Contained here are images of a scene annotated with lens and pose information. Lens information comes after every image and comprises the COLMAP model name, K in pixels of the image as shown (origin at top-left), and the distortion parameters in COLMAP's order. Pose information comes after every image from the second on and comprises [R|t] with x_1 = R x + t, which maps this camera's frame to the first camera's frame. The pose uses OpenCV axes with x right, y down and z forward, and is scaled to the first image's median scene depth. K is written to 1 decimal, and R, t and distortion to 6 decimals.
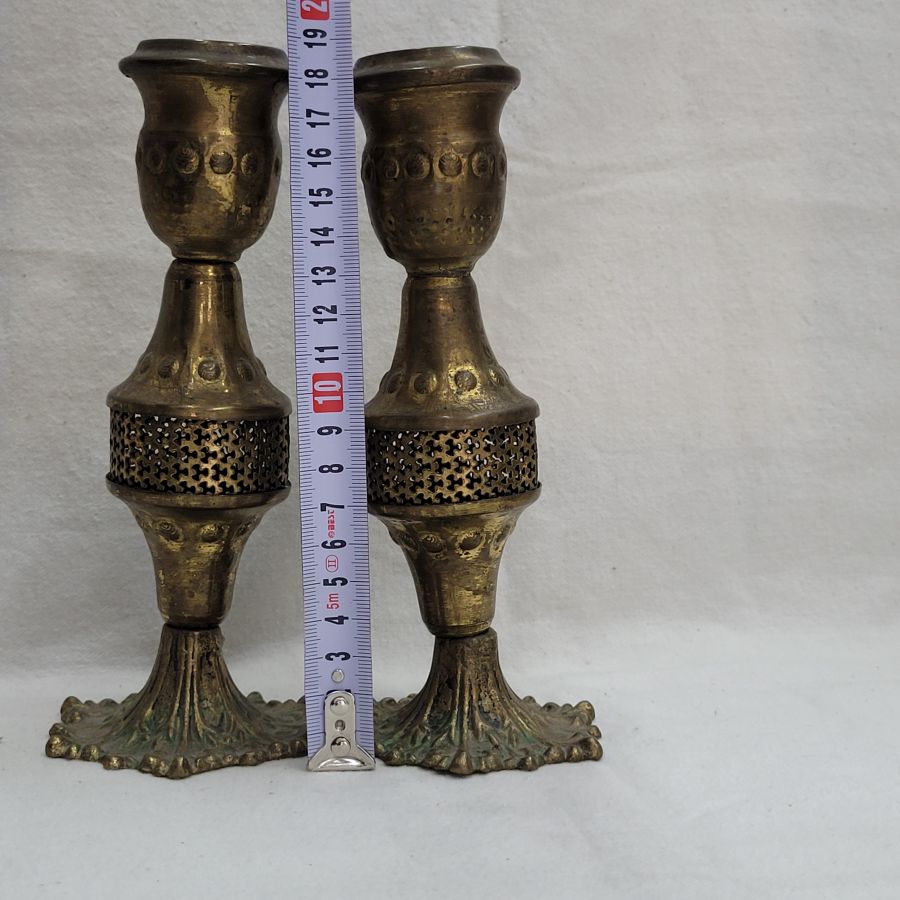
lens RADIAL K [[1675.2, 0, 435.9], [0, 1675.2, 495.9], [0, 0, 1]] dist [0.000264, 0.000000]
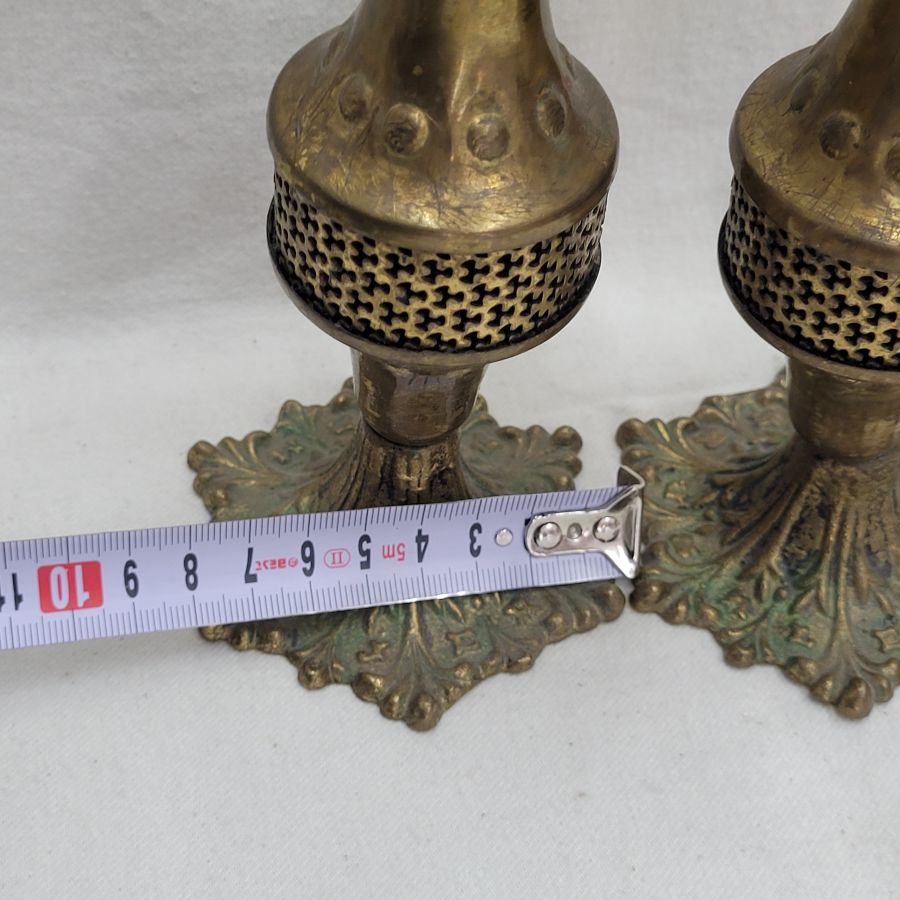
lens RADIAL K [[1675.2, 0, 420.6], [0, 1675.2, 422.5], [0, 0, 1]] dist [0.000264, 0.000000]
pose [[0.999351, -0.002553, 0.035920, -0.145639], [-0.020836, 0.772556, 0.634605, -0.273837], [-0.029371, -0.634942, 0.772002, 0.469728]]
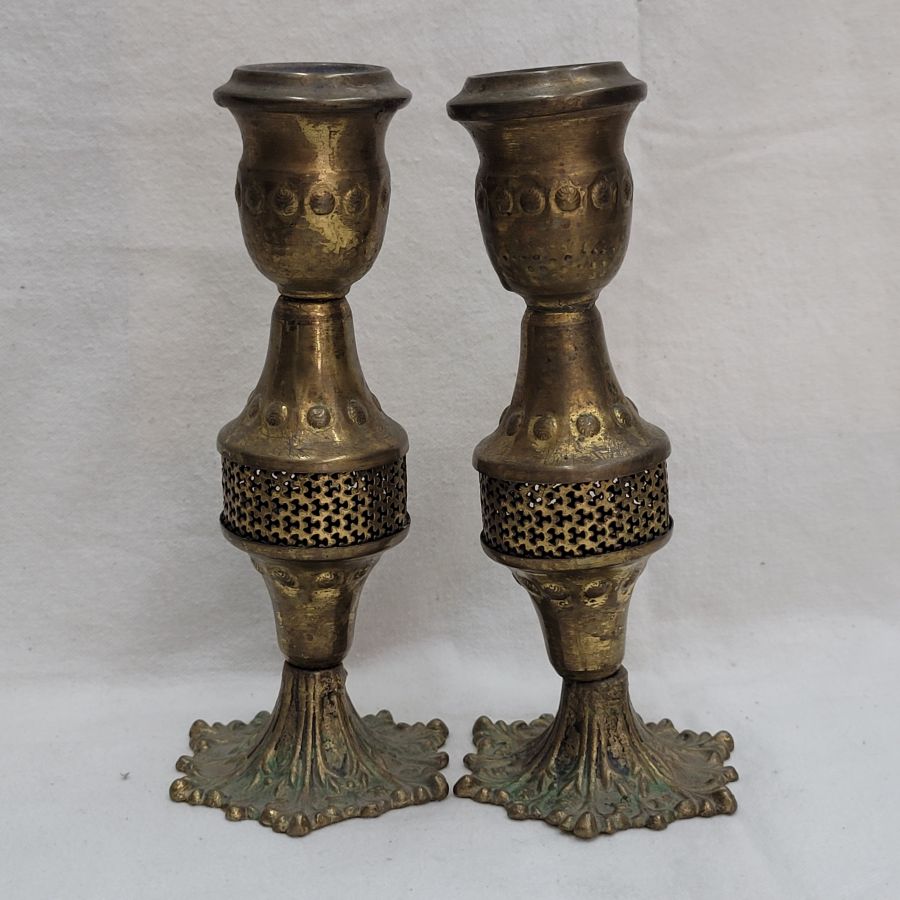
lens RADIAL K [[1675.2, 0, 420.7], [0, 1675.2, 499.9], [0, 0, 1]] dist [0.000264, 0.000000]
pose [[0.992083, -0.004290, -0.125508, 0.035195], [0.021096, 0.990908, 0.132880, -0.128929], [0.123797, -0.134476, 0.983153, 0.052394]]
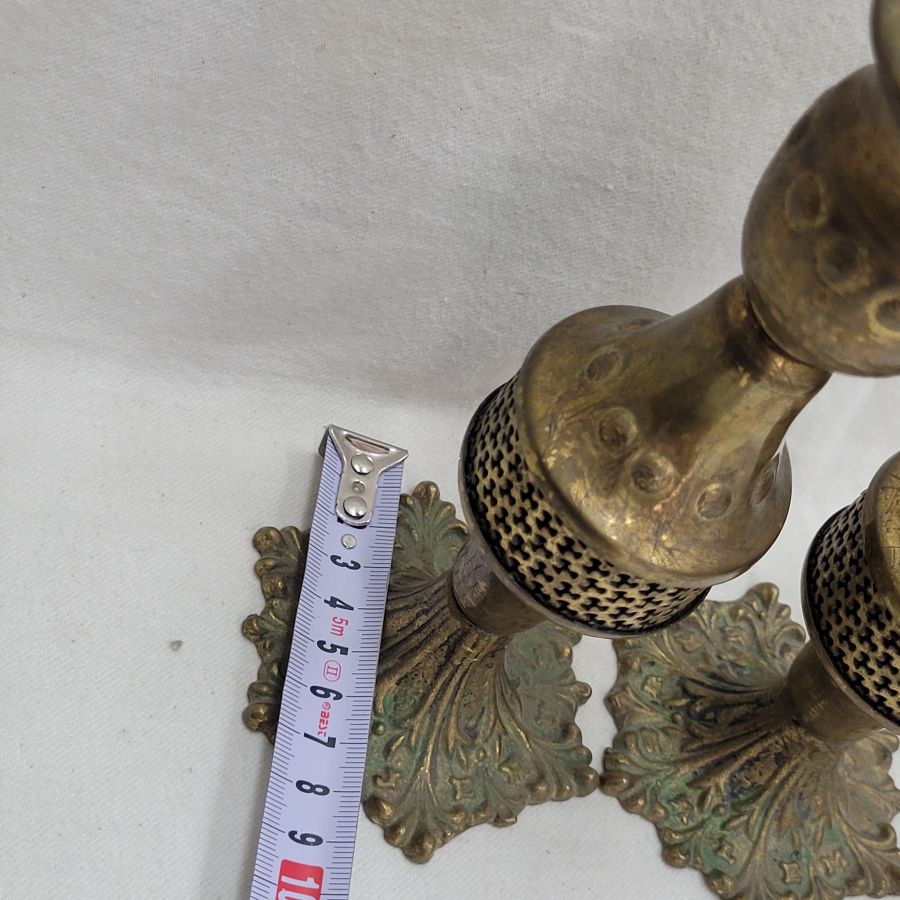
lens RADIAL K [[1675.2, 0, 411.2], [0, 1675.2, 452.2], [0, 0, 1]] dist [0.000264, 0.000000]
pose [[0.928861, 0.282785, 0.239271, -0.315836], [-0.366757, 0.611328, 0.701262, -0.380487], [0.052033, -0.739129, 0.671551, 0.517769]]
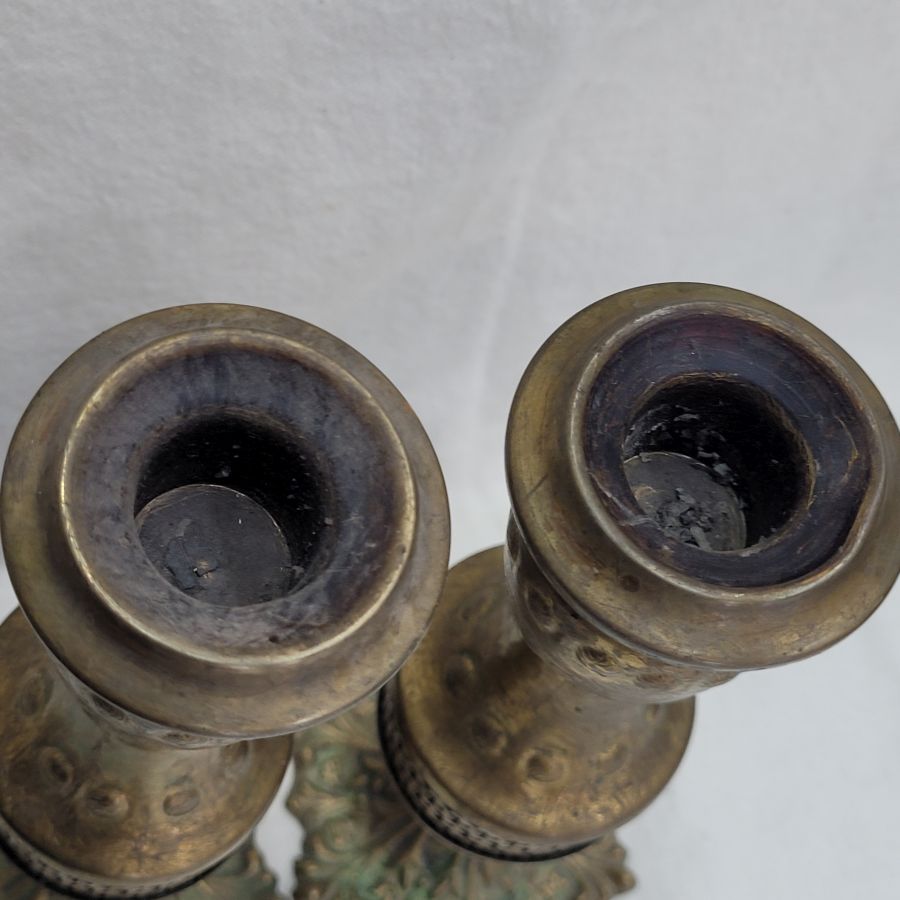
lens RADIAL K [[1675.2, 0, 443.5], [0, 1675.2, 457.6], [0, 0, 1]] dist [0.000264, 0.000000]
pose [[0.962210, -0.059625, 0.265699, -0.161314], [-0.194600, 0.531958, 0.824106, -0.509042], [-0.190479, -0.844669, 0.500253, 0.673318]]
